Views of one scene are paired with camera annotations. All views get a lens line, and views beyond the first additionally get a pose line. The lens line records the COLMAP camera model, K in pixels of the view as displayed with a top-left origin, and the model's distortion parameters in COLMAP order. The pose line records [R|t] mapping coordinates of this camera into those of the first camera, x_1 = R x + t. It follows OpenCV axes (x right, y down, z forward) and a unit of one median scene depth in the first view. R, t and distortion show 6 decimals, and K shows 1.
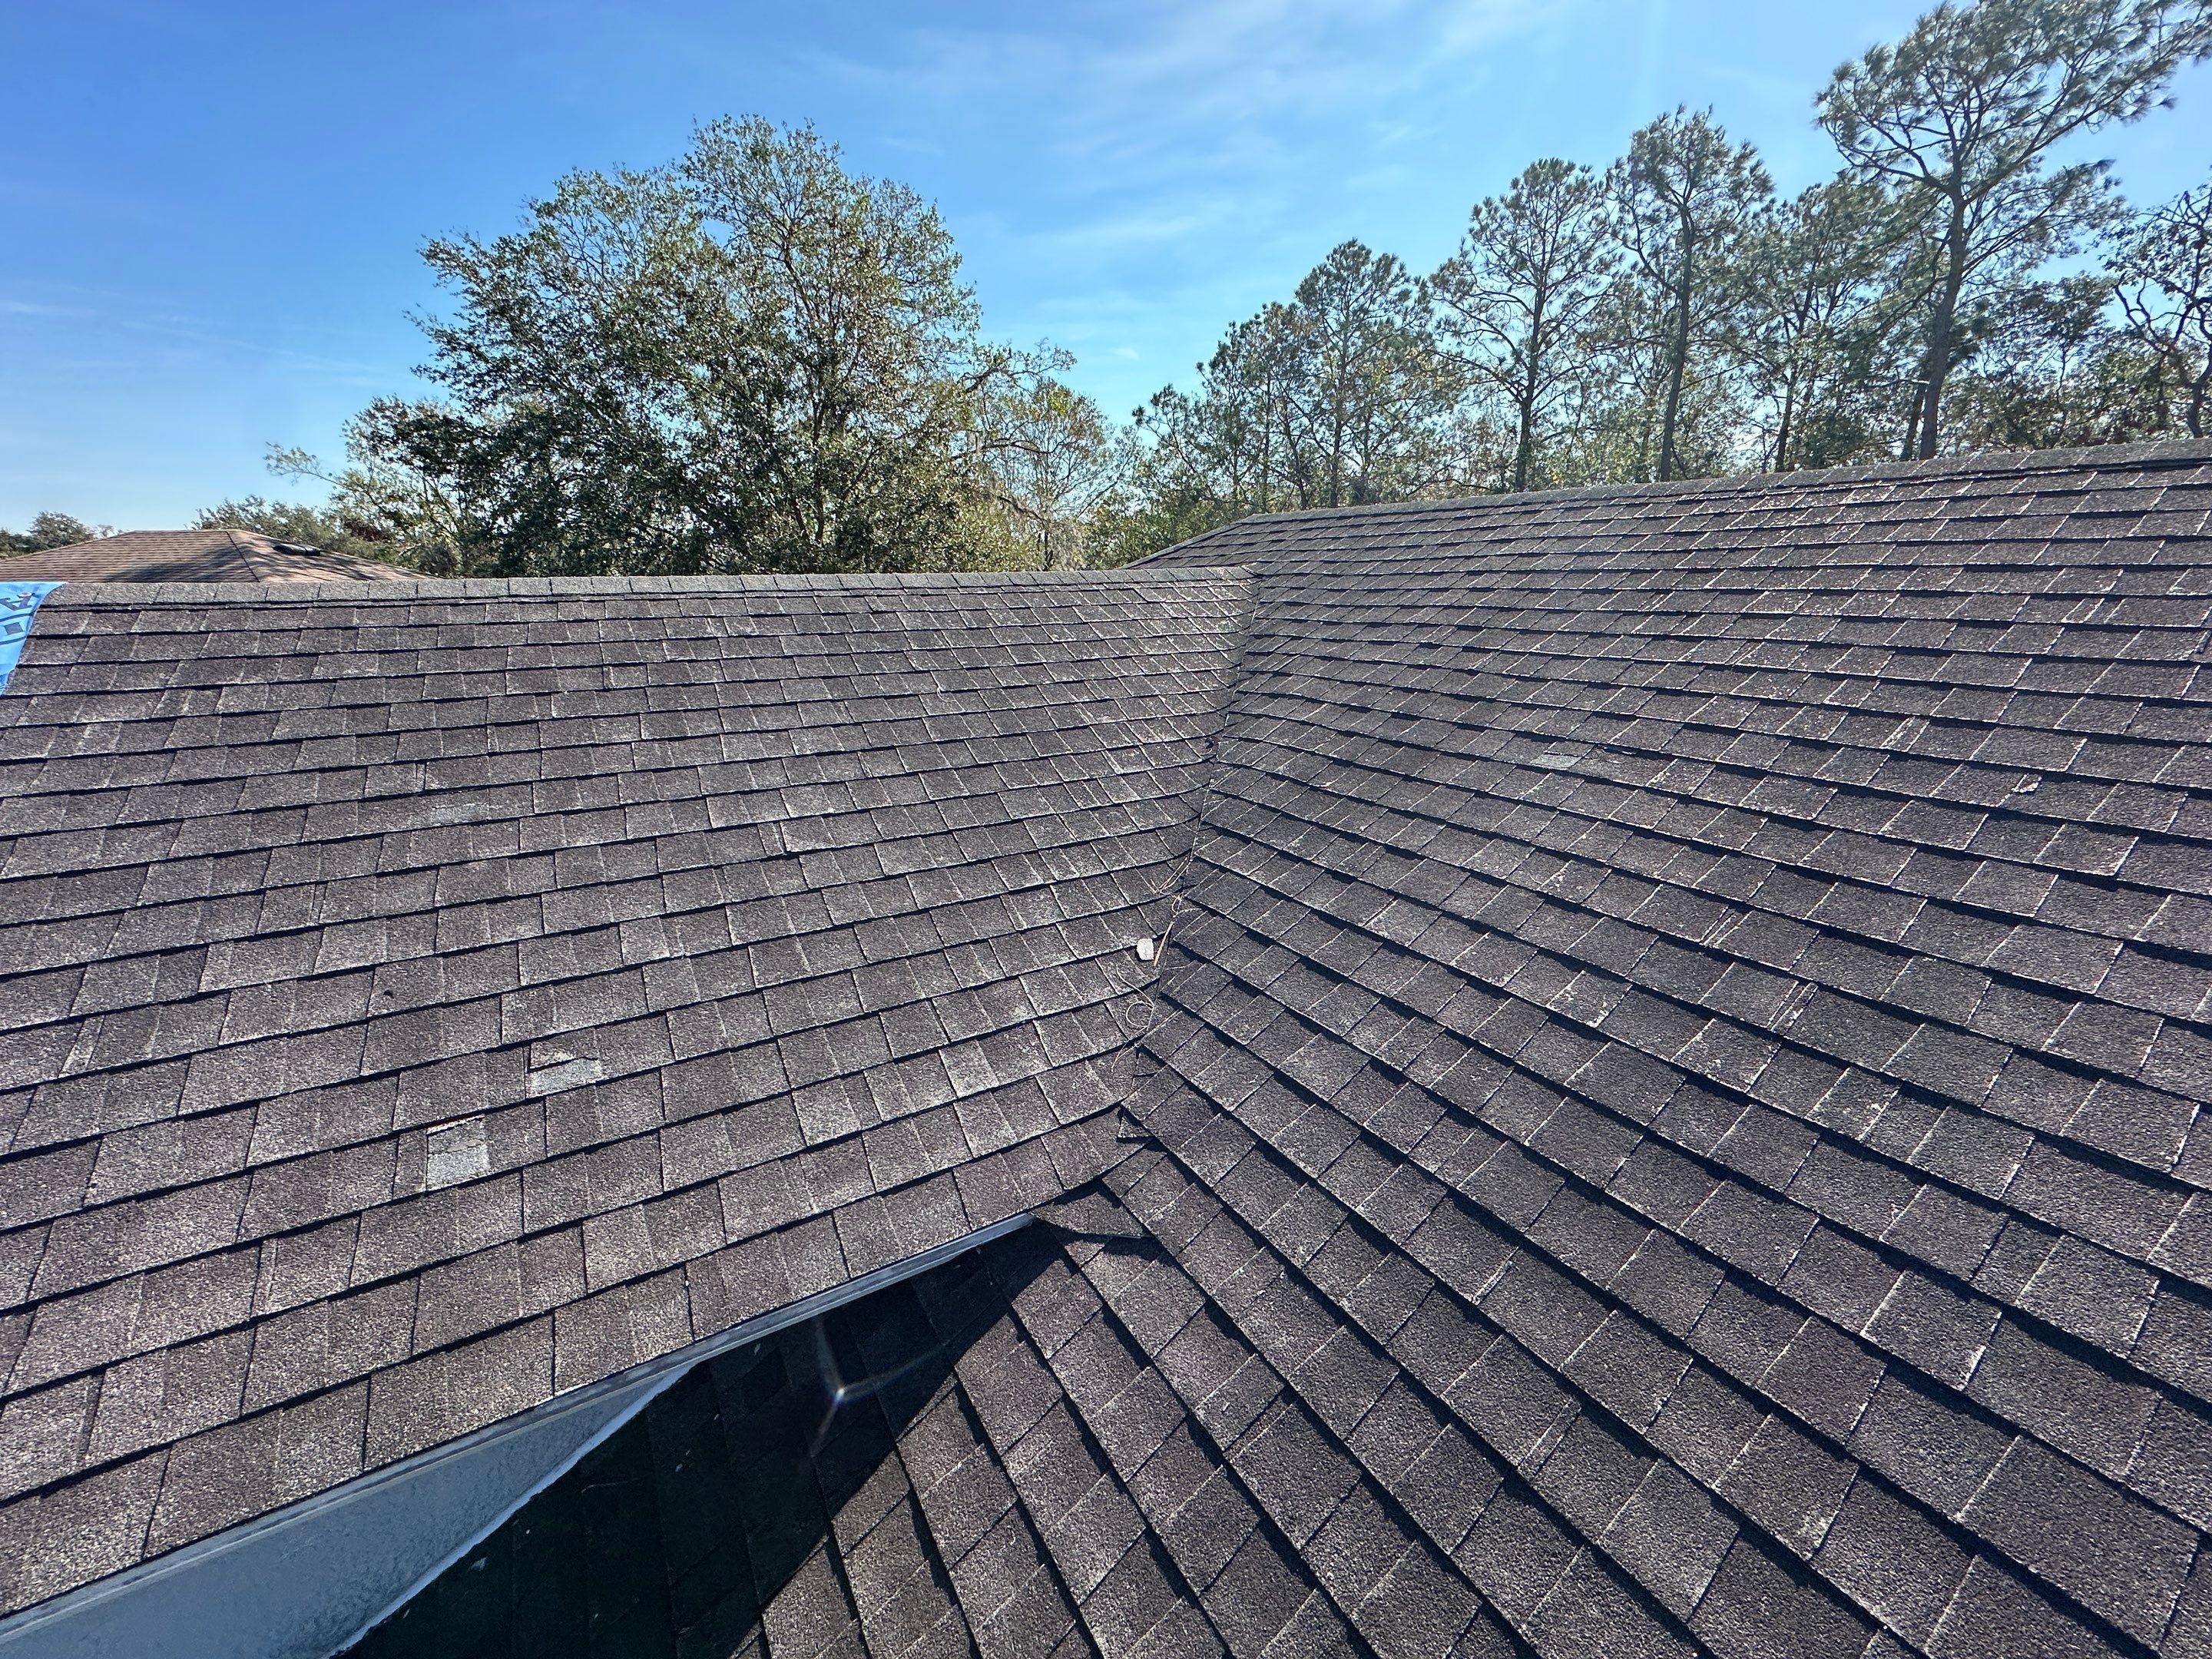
lens RADIAL K [[884.6, 0, 1106.6], [0, 884.6, 828.3], [0, 0, 1]] dist [-0.000512, 0.000174]
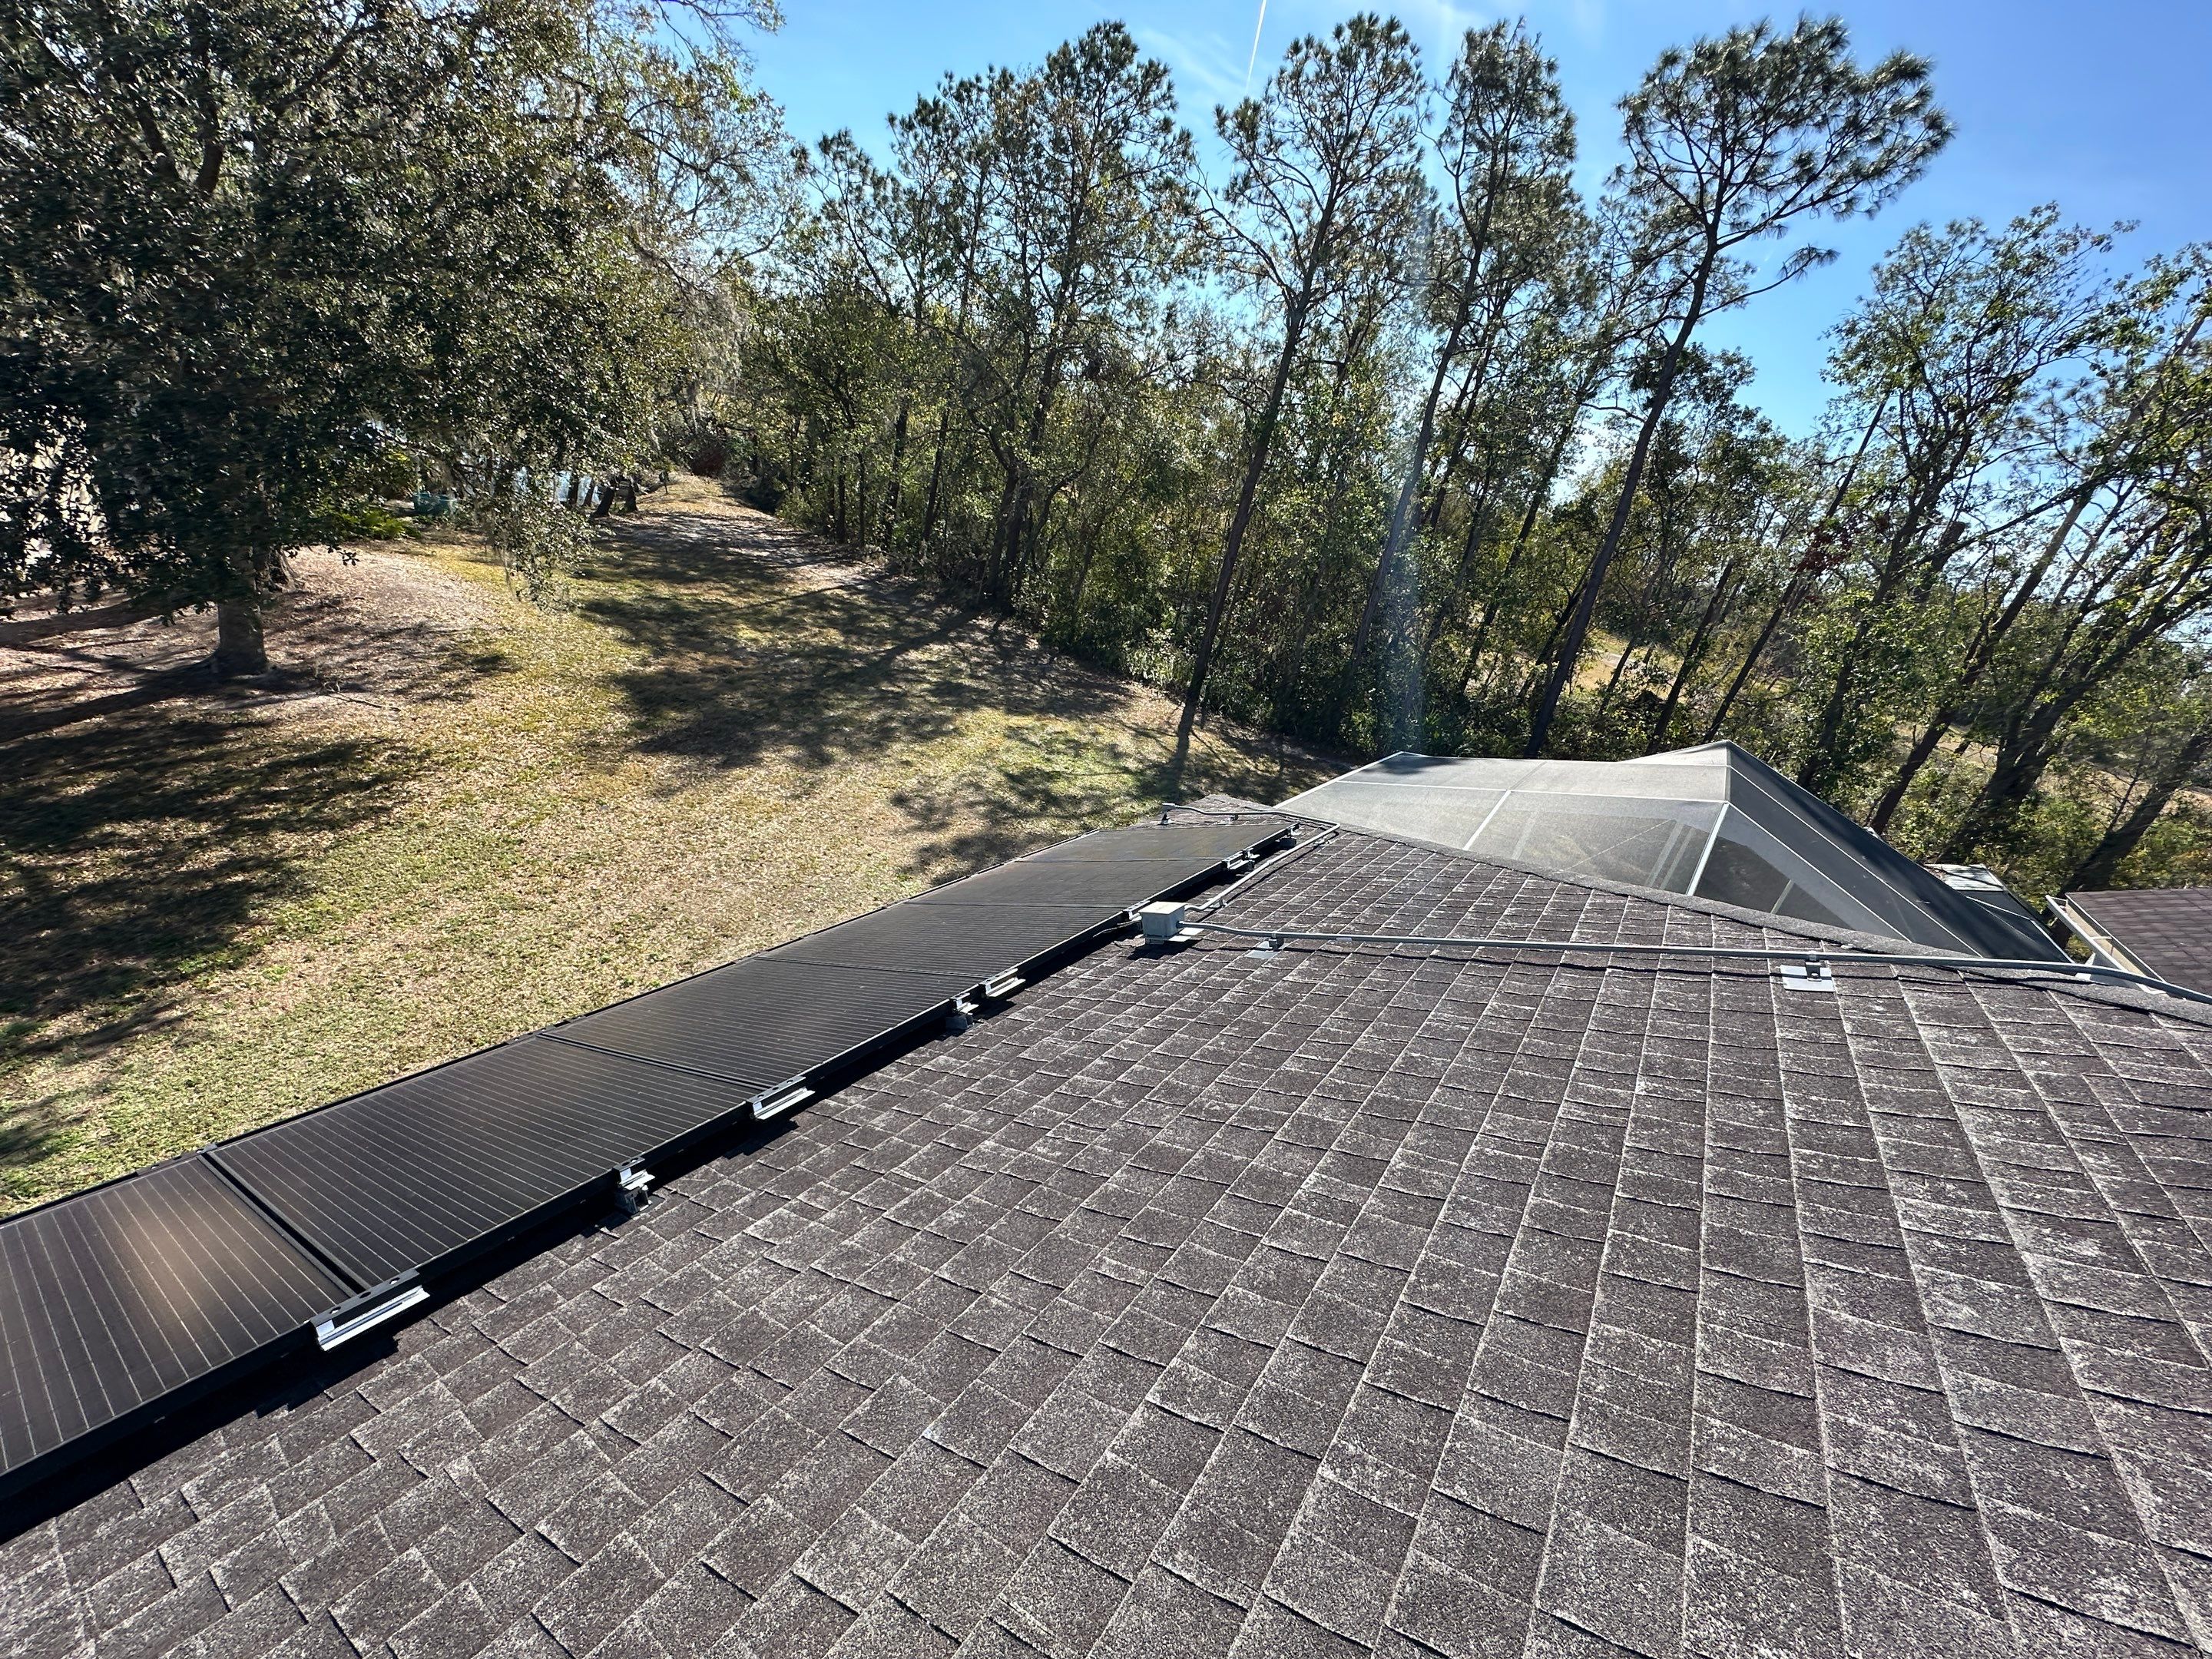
lens RADIAL K [[884.8, 0, 1106.0], [0, 884.8, 829.5], [0, 0, 1]] dist [-0.003324, 0.000554]
pose [[0.891182, 0.044699, 0.451438, -0.646484], [-0.119547, 0.983099, 0.138657, -0.748357], [-0.437611, -0.177537, 0.881463, 2.108318]]
